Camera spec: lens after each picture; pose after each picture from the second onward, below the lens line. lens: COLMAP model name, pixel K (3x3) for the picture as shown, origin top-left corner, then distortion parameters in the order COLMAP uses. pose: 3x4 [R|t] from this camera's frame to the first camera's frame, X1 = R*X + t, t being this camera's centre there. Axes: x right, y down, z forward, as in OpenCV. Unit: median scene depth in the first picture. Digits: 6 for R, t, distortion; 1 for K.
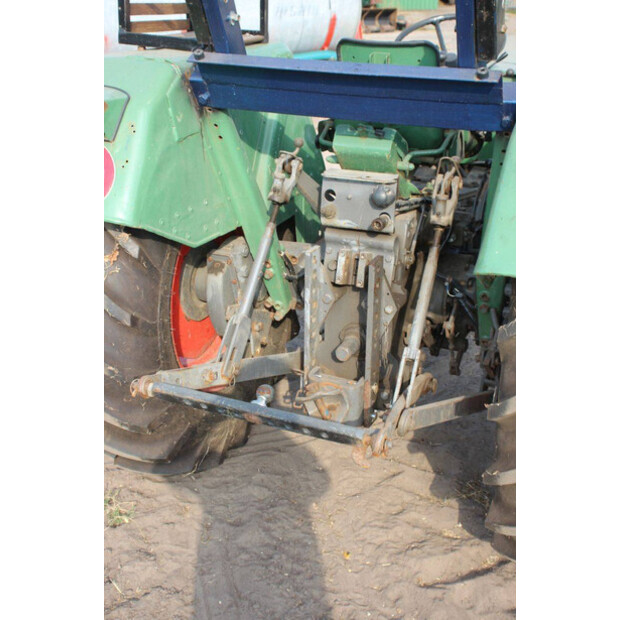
lens RADIAL K [[932.8, 0, 310.1], [0, 932.8, 314.0], [0, 0, 1]] dist [0.125284, 0.000000]
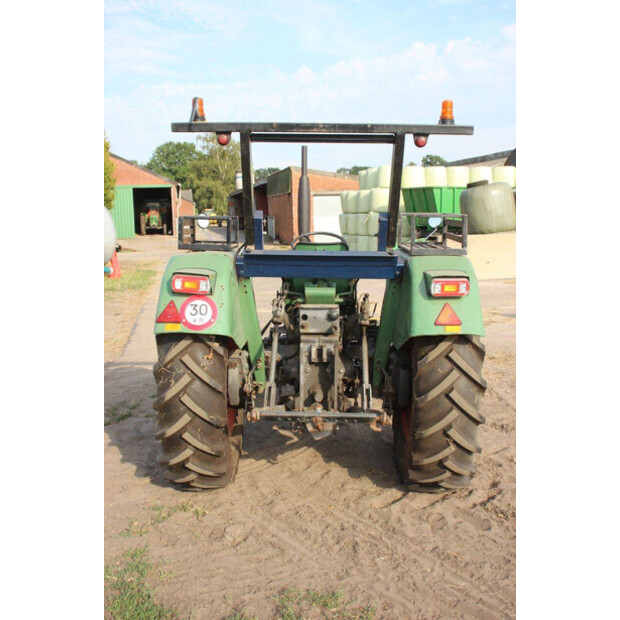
lens RADIAL K [[724.2, 0, 306.6], [0, 724.2, 326.0], [0, 0, 1]] dist [-0.019568, 0.000000]
pose [[0.921377, -0.073702, 0.381618, -0.568022], [0.143411, 0.977042, -0.157554, 0.134344], [-0.361245, 0.199894, 0.910793, -0.394762]]
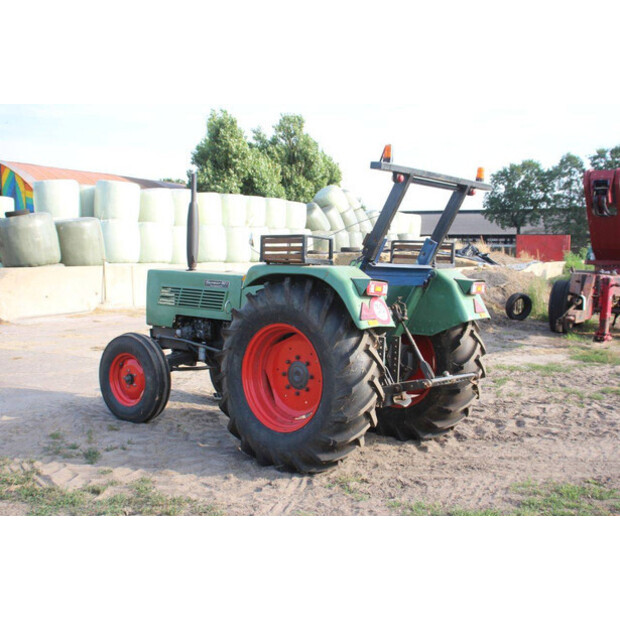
lens RADIAL K [[843.5, 0, 310.0], [0, 843.5, 311.4], [0, 0, 1]] dist [0.070733, 0.000000]
pose [[0.288726, -0.059878, 0.955538, -2.250020], [0.303967, 0.952139, -0.032182, -0.118930], [-0.907877, 0.299744, 0.293108, 0.486974]]
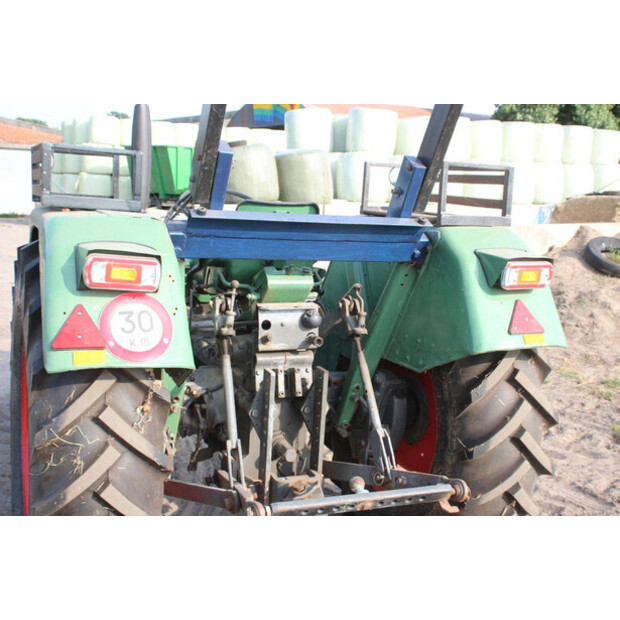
lens RADIAL K [[795.2, 0, 319.7], [0, 795.2, 324.3], [0, 0, 1]] dist [0.043557, 0.000000]
pose [[0.672399, -0.108918, 0.732131, -0.686375], [0.219803, 0.973878, -0.056987, -0.055797], [-0.706800, 0.199243, 0.678776, 0.267703]]
